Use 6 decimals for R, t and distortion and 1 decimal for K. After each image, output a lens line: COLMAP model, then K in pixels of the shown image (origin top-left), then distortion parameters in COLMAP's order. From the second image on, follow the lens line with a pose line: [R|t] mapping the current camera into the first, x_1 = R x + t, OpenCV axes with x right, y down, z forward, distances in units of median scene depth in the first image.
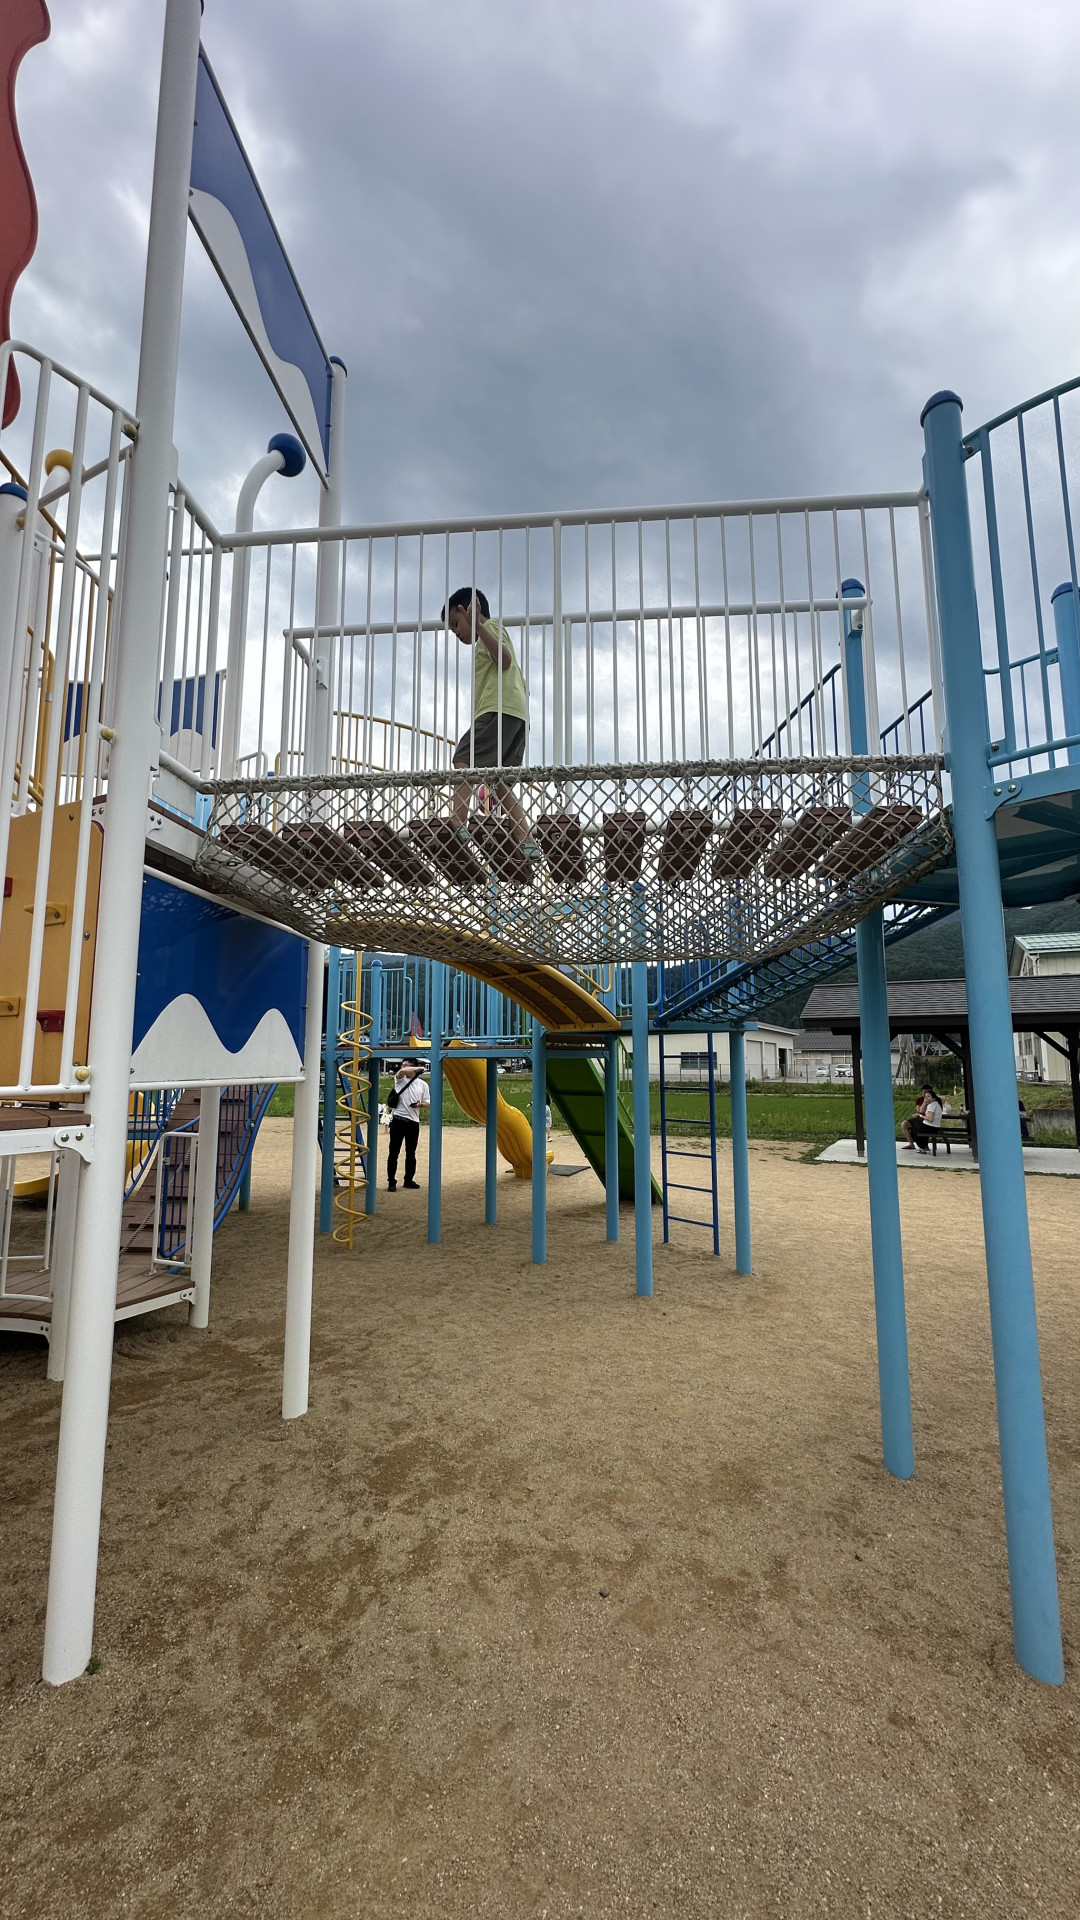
lens RADIAL K [[759.1, 0, 540.0], [0, 759.1, 960.0], [0, 0, 1]] dist [0.001456, 0.000108]
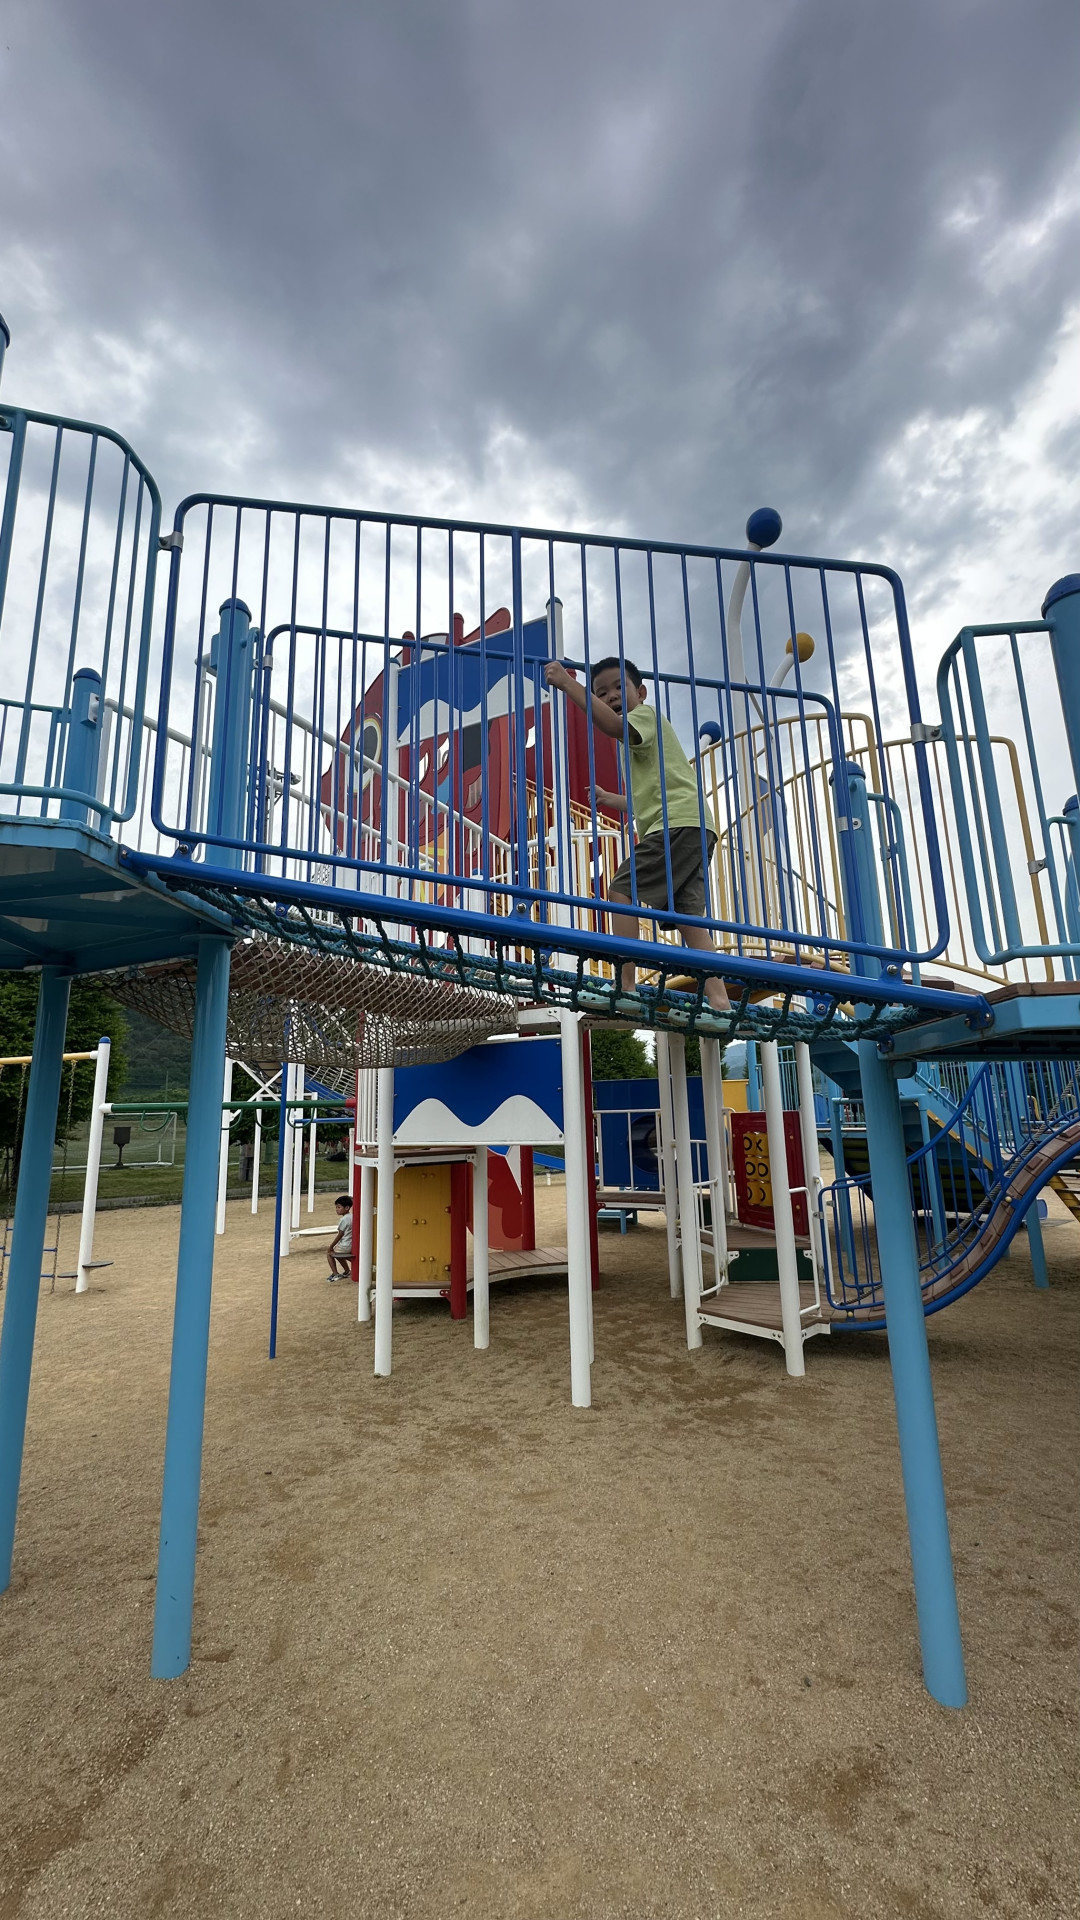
lens RADIAL K [[759.1, 0, 540.0], [0, 759.1, 960.0], [0, 0, 1]] dist [0.001456, 0.000108]
pose [[-0.373740, -0.180581, -0.909785, 1.265213], [0.146085, 0.957163, -0.249996, 0.228158], [0.915957, -0.226340, -0.331350, 1.906197]]
